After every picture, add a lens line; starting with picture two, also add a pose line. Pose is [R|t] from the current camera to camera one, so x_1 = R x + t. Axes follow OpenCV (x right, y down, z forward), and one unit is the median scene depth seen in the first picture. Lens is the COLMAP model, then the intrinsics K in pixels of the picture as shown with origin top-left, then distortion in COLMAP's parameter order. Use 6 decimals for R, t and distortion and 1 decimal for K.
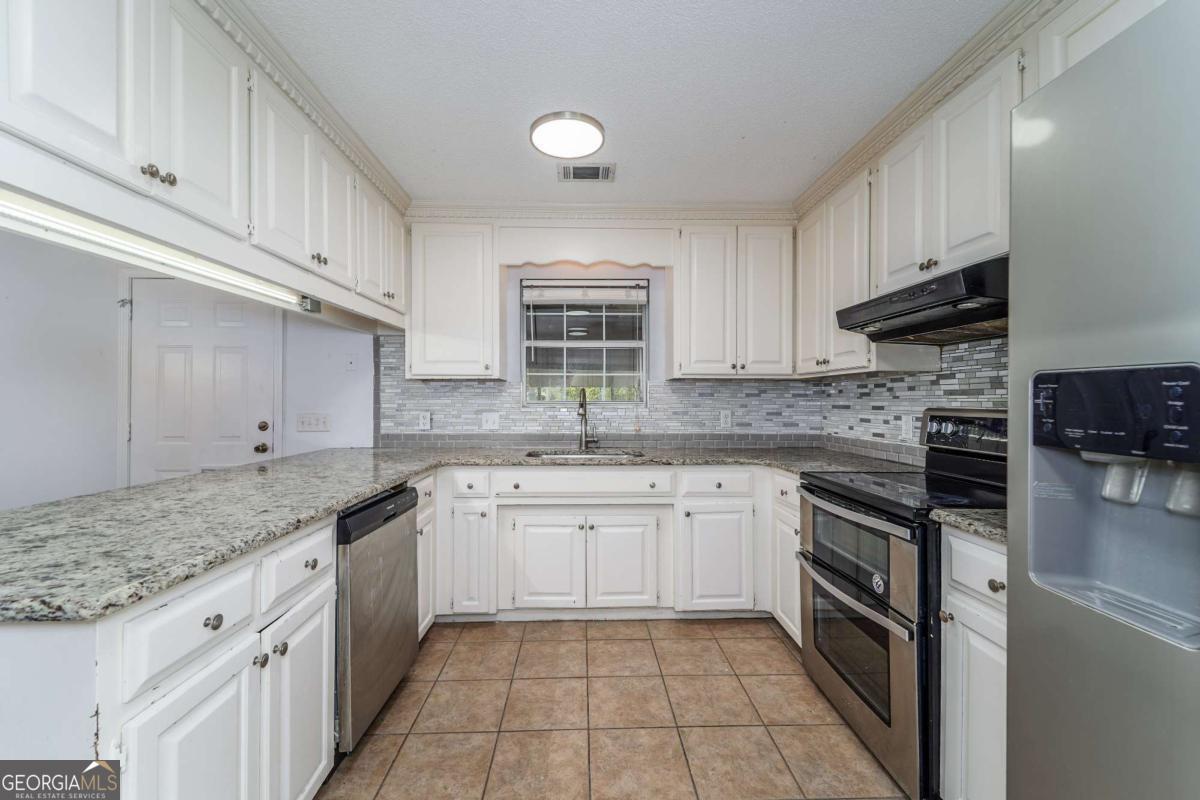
lens RADIAL K [[482.1, 0, 589.7], [0, 482.1, 394.1], [0, 0, 1]] dist [0.019646, -0.000343]
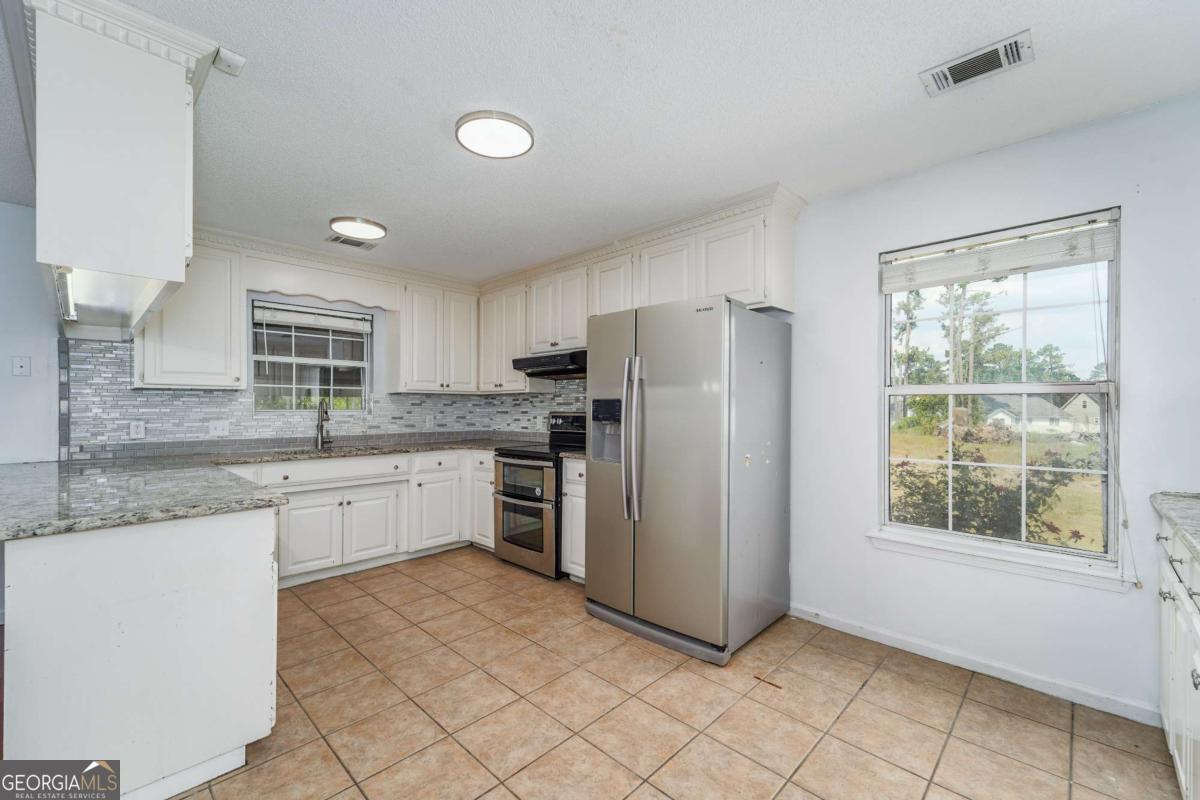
lens RADIAL K [[482.1, 0, 606.0], [0, 482.1, 406.4], [0, 0, 1]] dist [0.019646, -0.000343]
pose [[0.708024, 0.001746, 0.706186, -0.437271], [-0.005213, 0.999983, 0.002754, 0.000164], [-0.706169, -0.005631, 0.708021, -0.451246]]
